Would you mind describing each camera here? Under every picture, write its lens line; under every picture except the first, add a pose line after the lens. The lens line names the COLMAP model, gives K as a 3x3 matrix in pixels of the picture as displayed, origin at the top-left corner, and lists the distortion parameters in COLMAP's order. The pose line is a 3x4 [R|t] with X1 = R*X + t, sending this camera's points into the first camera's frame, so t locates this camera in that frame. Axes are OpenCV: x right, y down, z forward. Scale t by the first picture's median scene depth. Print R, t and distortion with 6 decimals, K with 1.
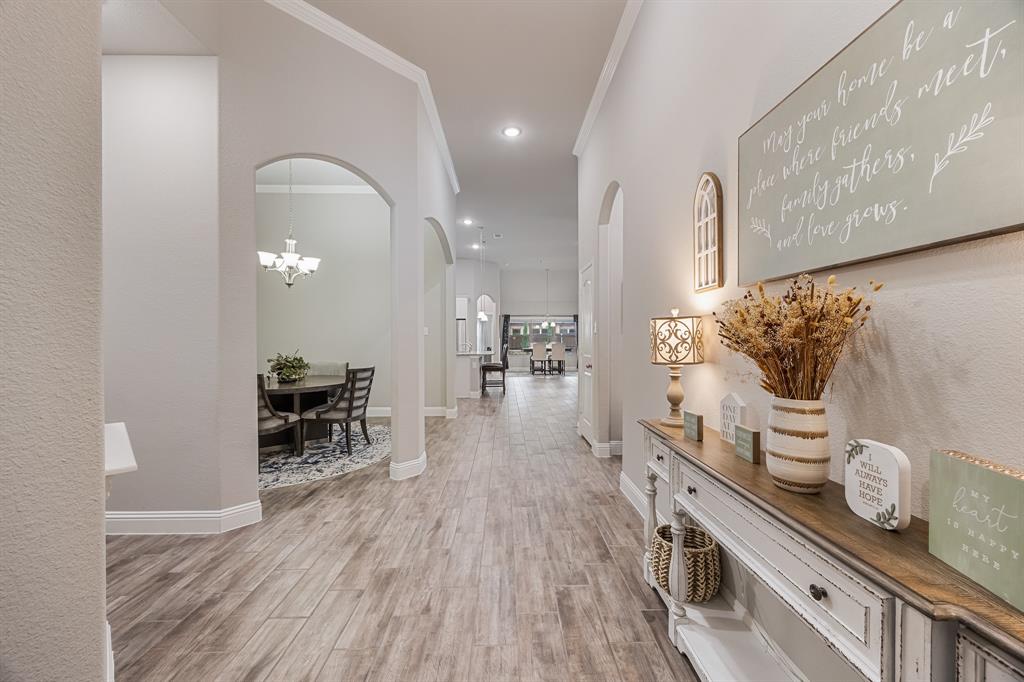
lens RADIAL K [[396.3, 0, 511.5], [0, 396.3, 340.2], [0, 0, 1]] dist [-0.003562, -0.000109]
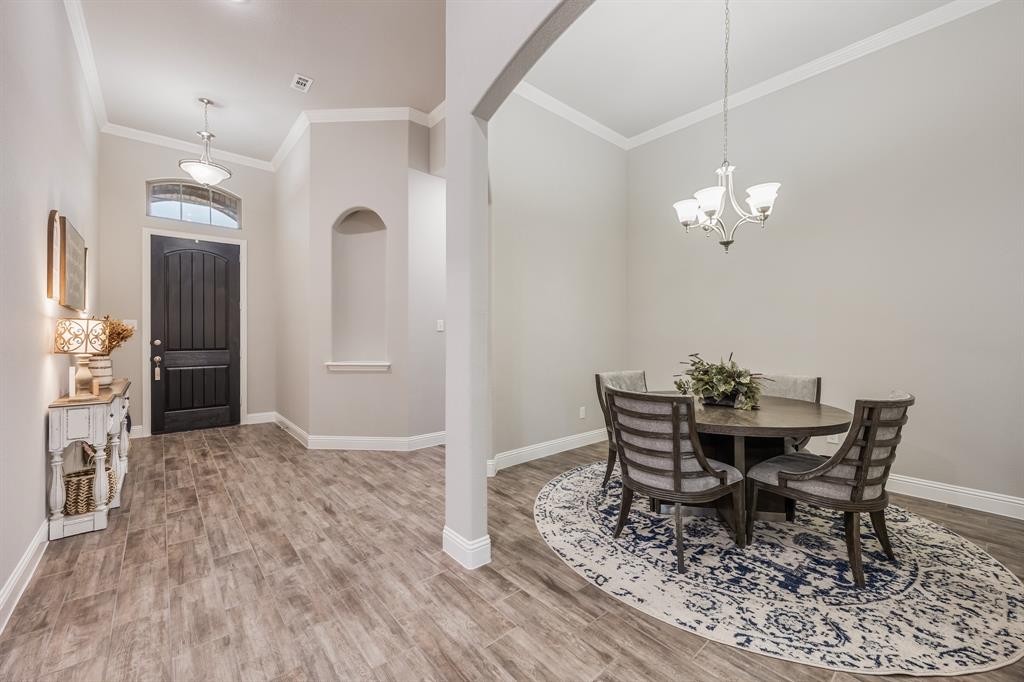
lens RADIAL K [[396.3, 0, 507.3], [0, 396.3, 339.5], [0, 0, 1]] dist [-0.003562, -0.000109]
pose [[-0.765170, 0.007355, -0.643786, 0.107733], [-0.001523, 0.999911, 0.013234, -0.004965], [0.643826, 0.011106, -0.765091, 1.782674]]
